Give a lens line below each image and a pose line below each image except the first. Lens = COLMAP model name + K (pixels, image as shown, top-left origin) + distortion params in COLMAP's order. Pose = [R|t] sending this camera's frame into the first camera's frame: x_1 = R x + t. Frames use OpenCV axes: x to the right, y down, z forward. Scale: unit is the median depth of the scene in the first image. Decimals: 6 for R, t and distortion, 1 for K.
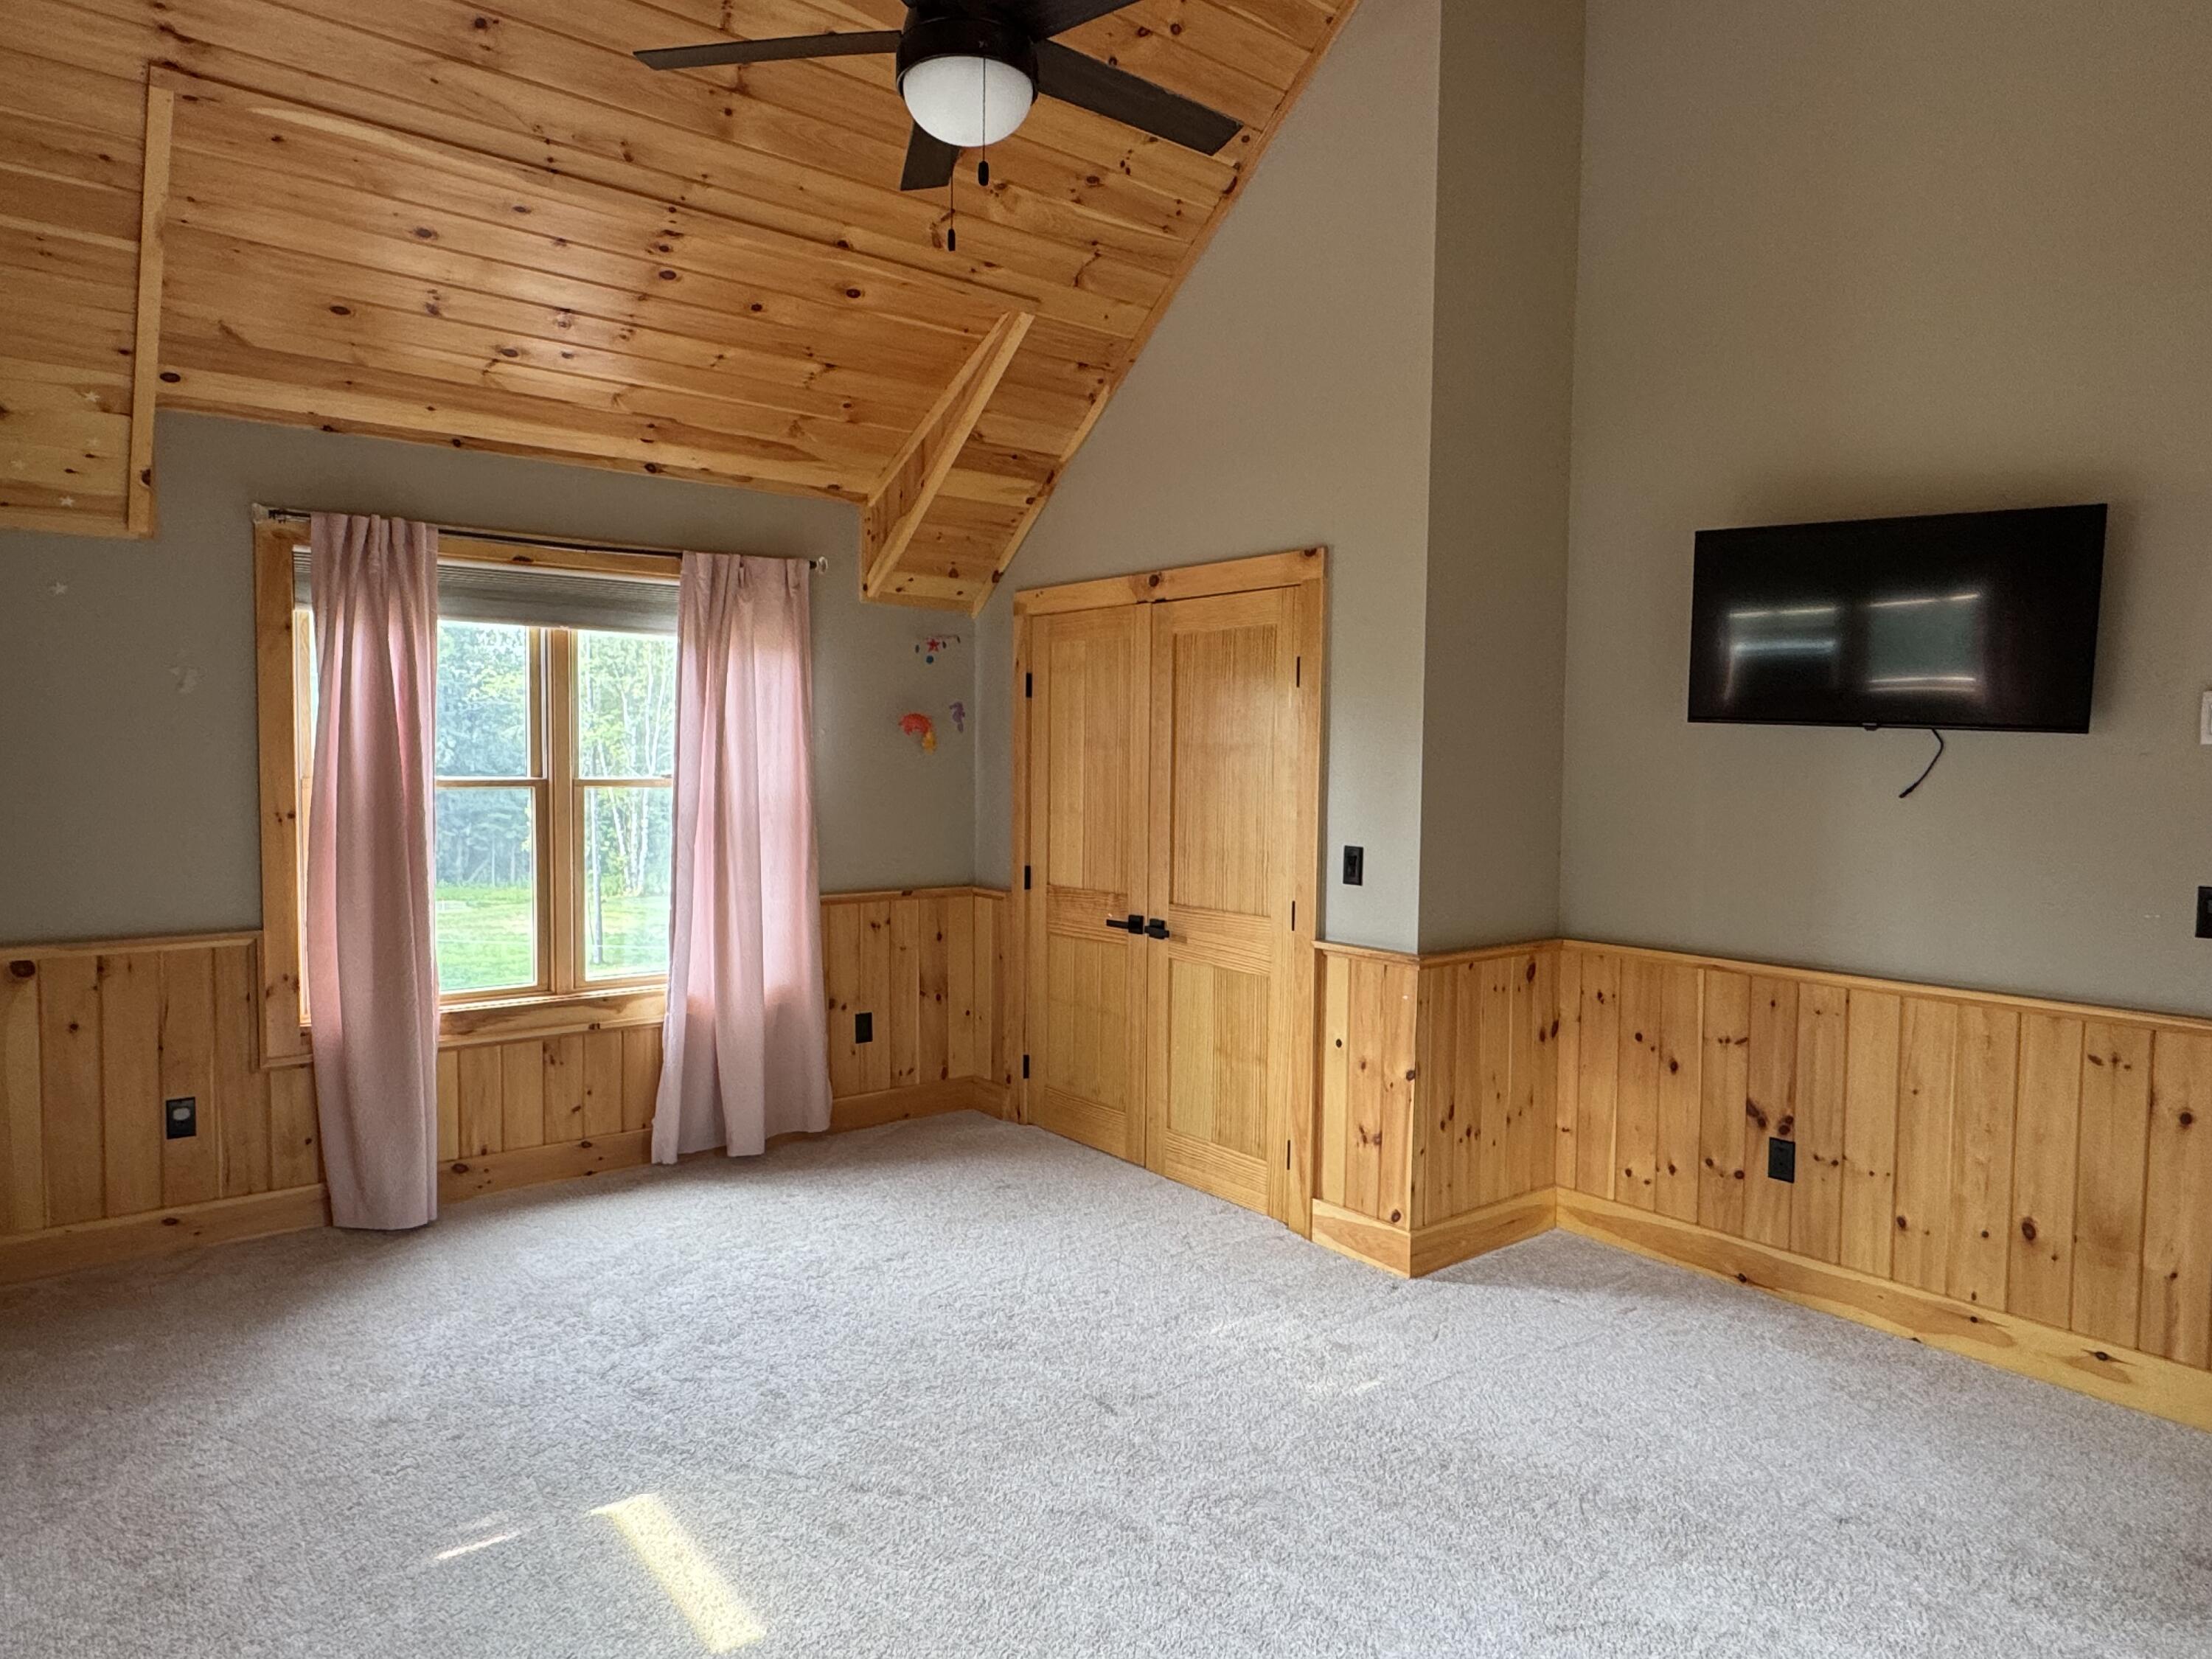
lens RADIAL K [[1342.5, 0, 1106.0], [0, 1342.5, 829.5], [0, 0, 1]] dist [0.001715, 0.000290]
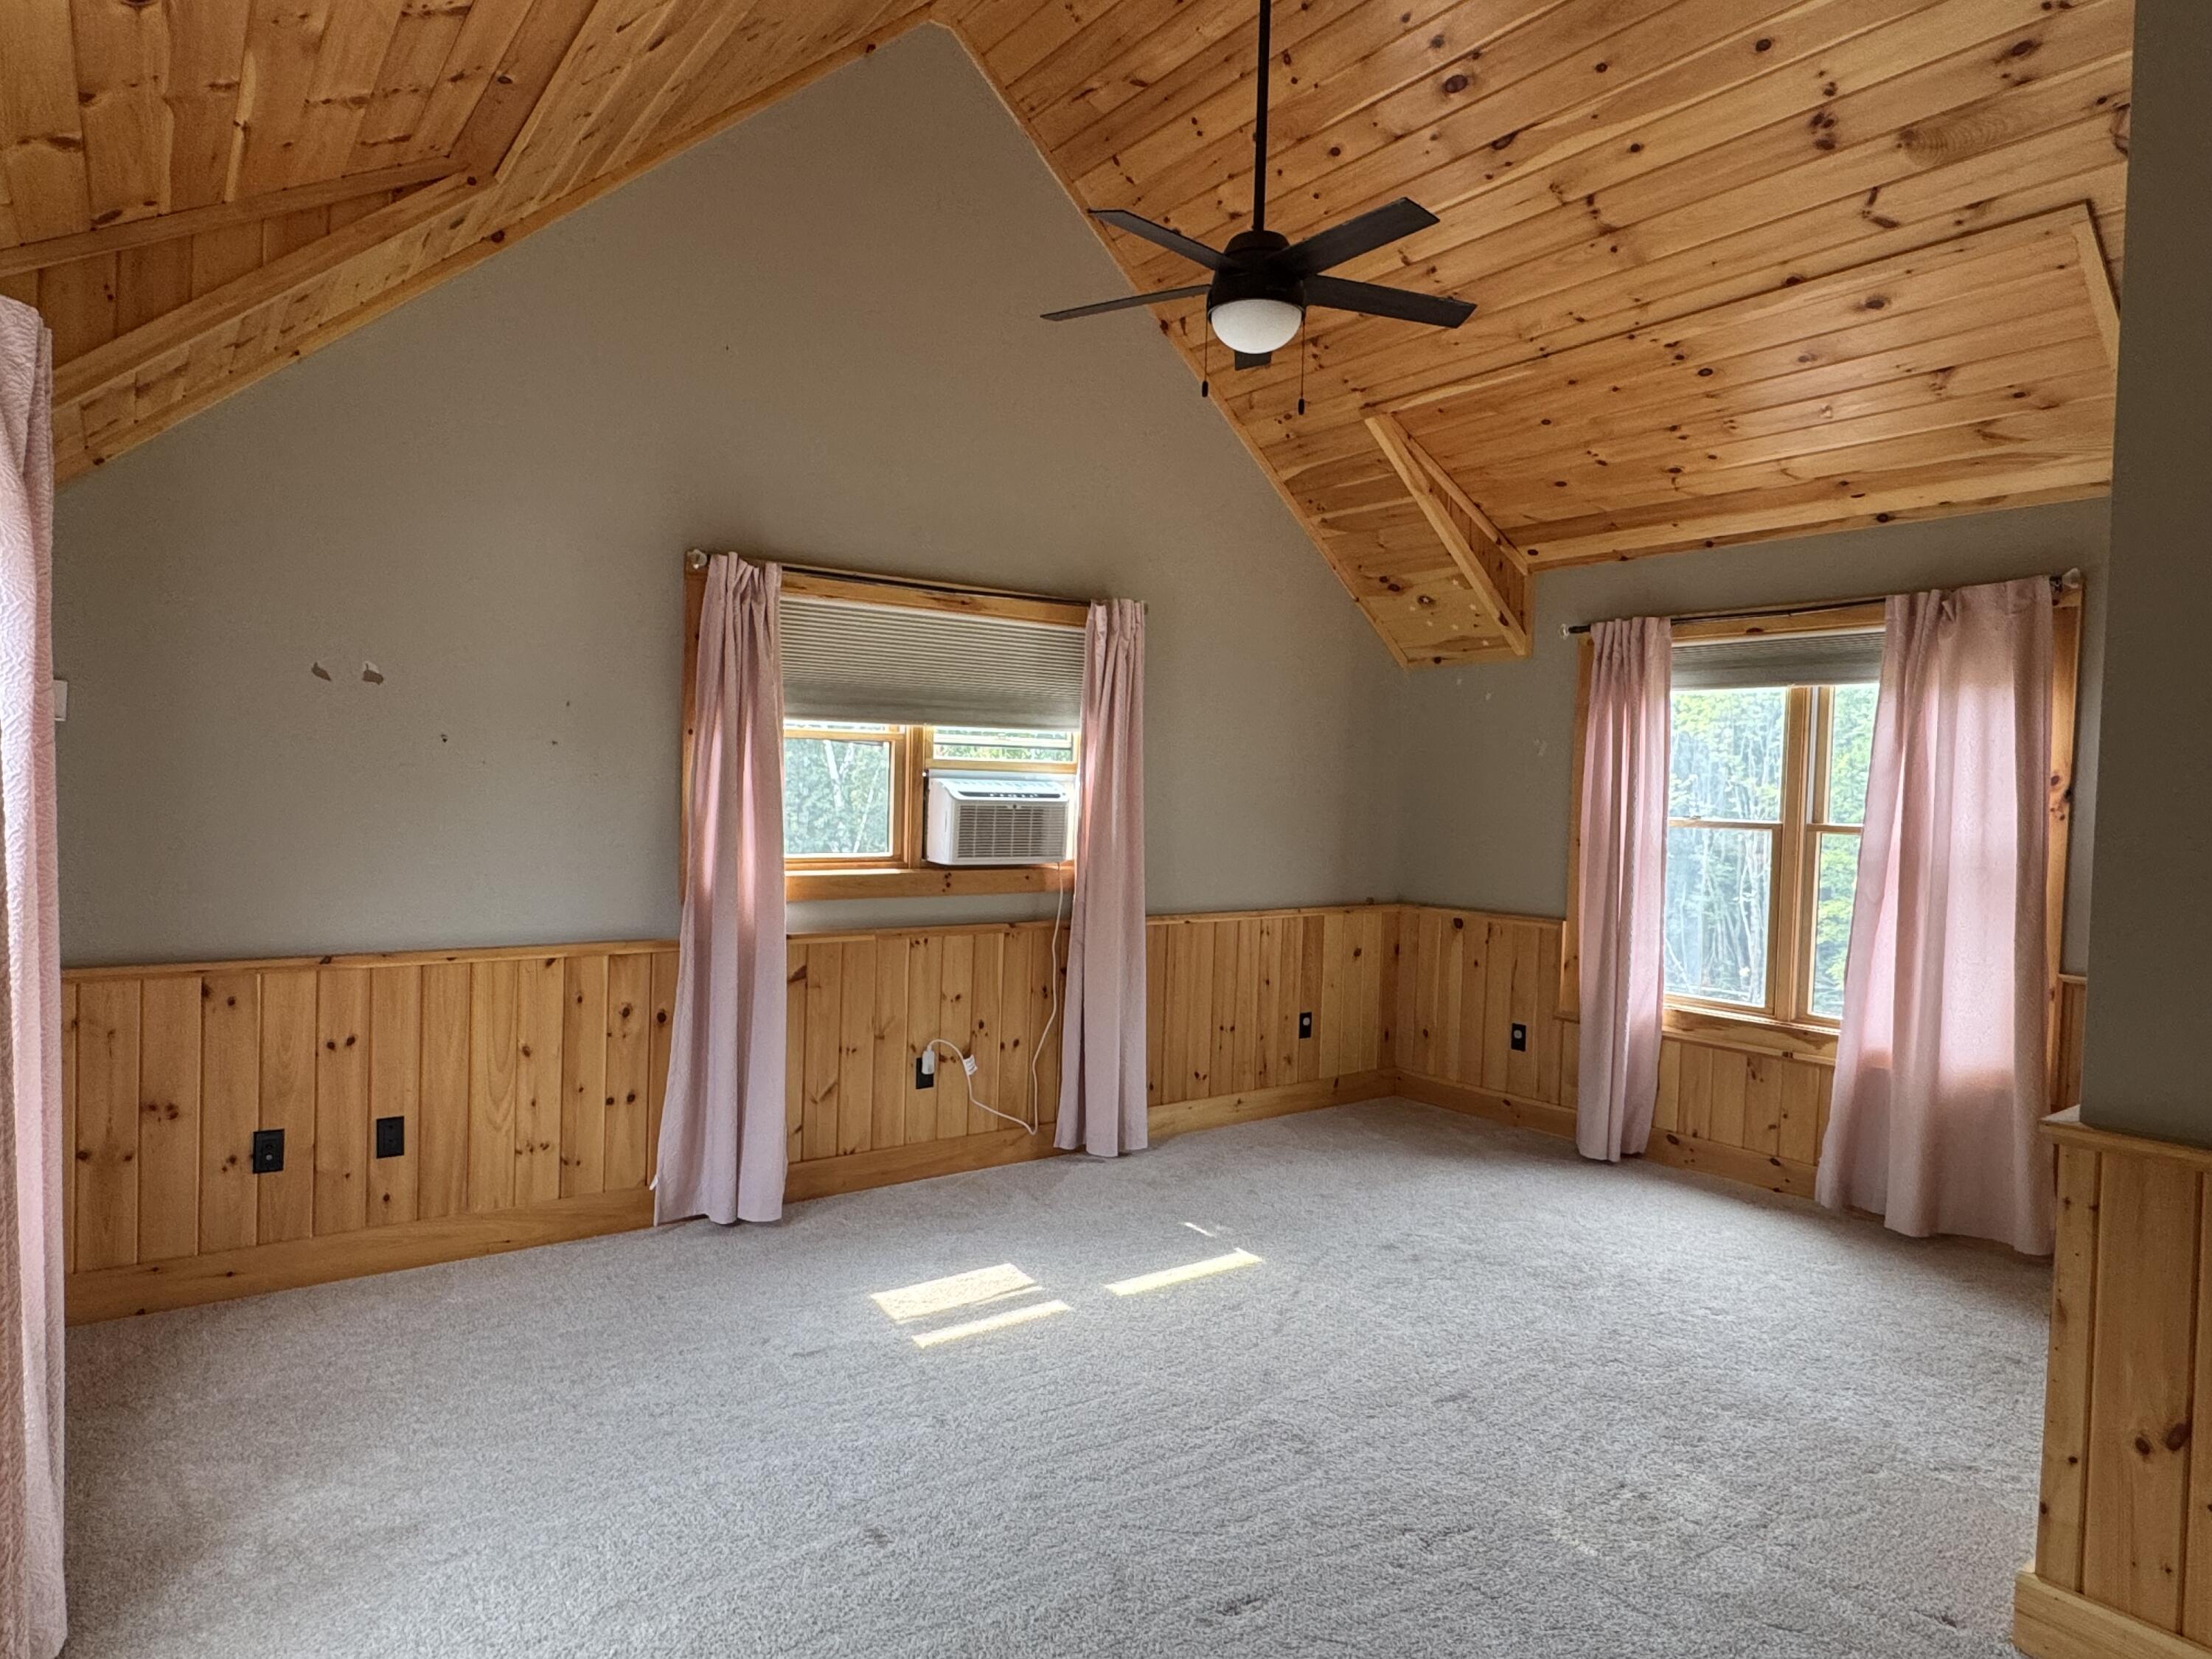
lens RADIAL K [[1305.6, 0, 1113.2], [0, 1305.6, 824.8], [0, 0, 1]] dist [-0.002494, 0.001319]
pose [[-0.017902, 0.016114, -0.999710, 0.693963], [-0.081590, 0.996512, 0.017524, -0.010311], [0.996505, 0.081880, -0.016525, 0.486934]]
